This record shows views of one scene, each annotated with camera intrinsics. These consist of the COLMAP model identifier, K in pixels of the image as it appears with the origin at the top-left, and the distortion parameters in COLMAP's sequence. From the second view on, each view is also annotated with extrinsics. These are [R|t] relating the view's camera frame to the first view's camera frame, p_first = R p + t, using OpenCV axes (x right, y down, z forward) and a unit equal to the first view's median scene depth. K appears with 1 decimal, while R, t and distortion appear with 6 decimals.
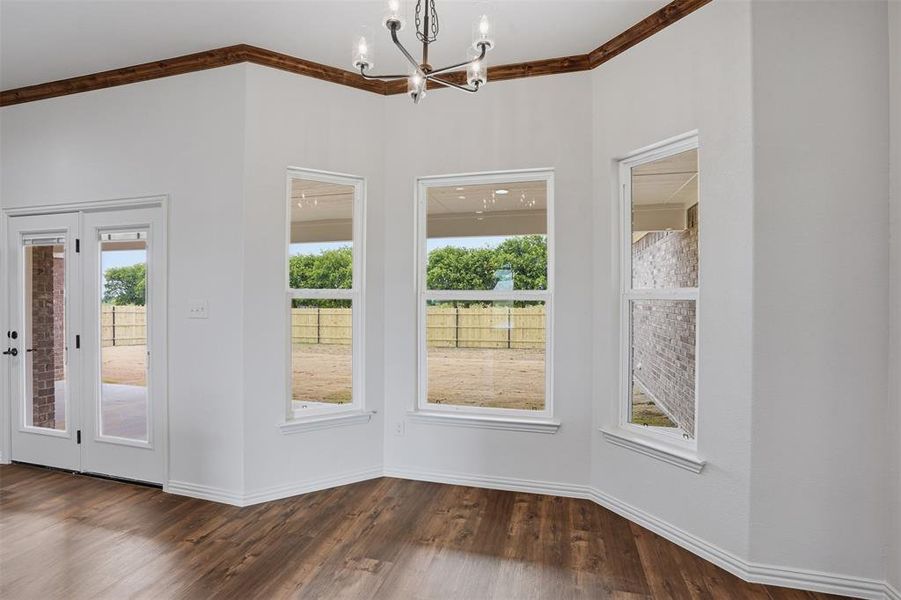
lens RADIAL K [[417.0, 0, 450.5], [0, 417.0, 300.0], [0, 0, 1]] dist [-0.058666, 0.021474]
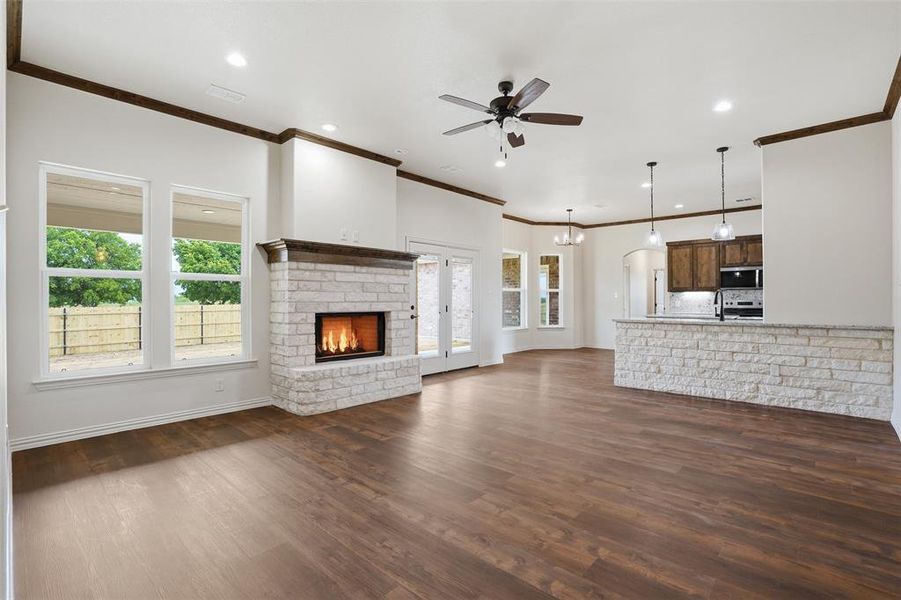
lens RADIAL K [[417.0, 0, 450.5], [0, 417.0, 300.0], [0, 0, 1]] dist [-0.058666, 0.021474]
pose [[0.478200, -0.004835, 0.878238, -2.805933], [0.004998, 0.999984, 0.002784, 0.052442], [-0.878237, 0.003058, 0.478216, -0.054932]]
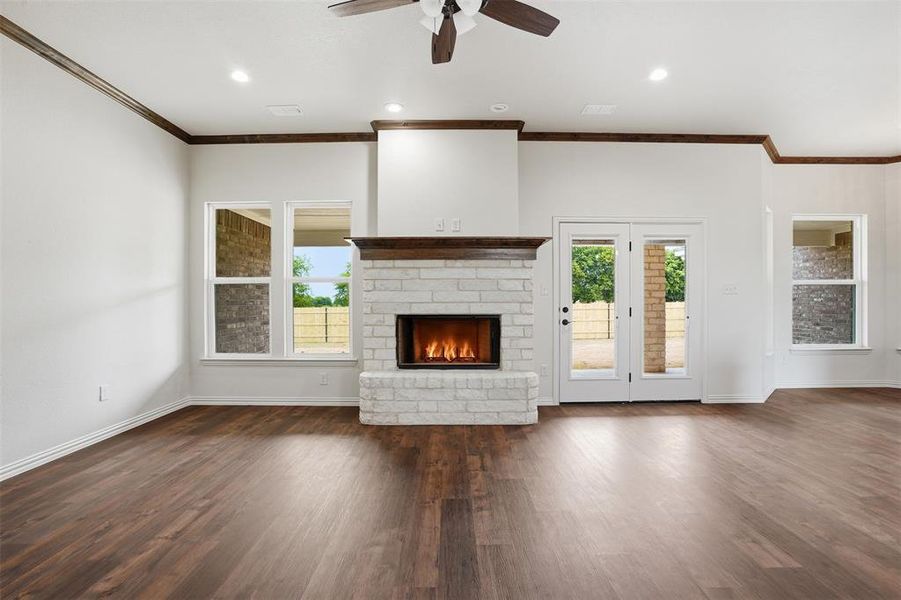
lens RADIAL K [[417.0, 0, 450.5], [0, 417.0, 300.0], [0, 0, 1]] dist [-0.058666, 0.021474]
pose [[0.968721, -0.007466, 0.248039, -1.909272], [0.008459, 0.999960, -0.002939, 0.058718], [-0.248007, 0.004945, 0.968746, -0.286096]]
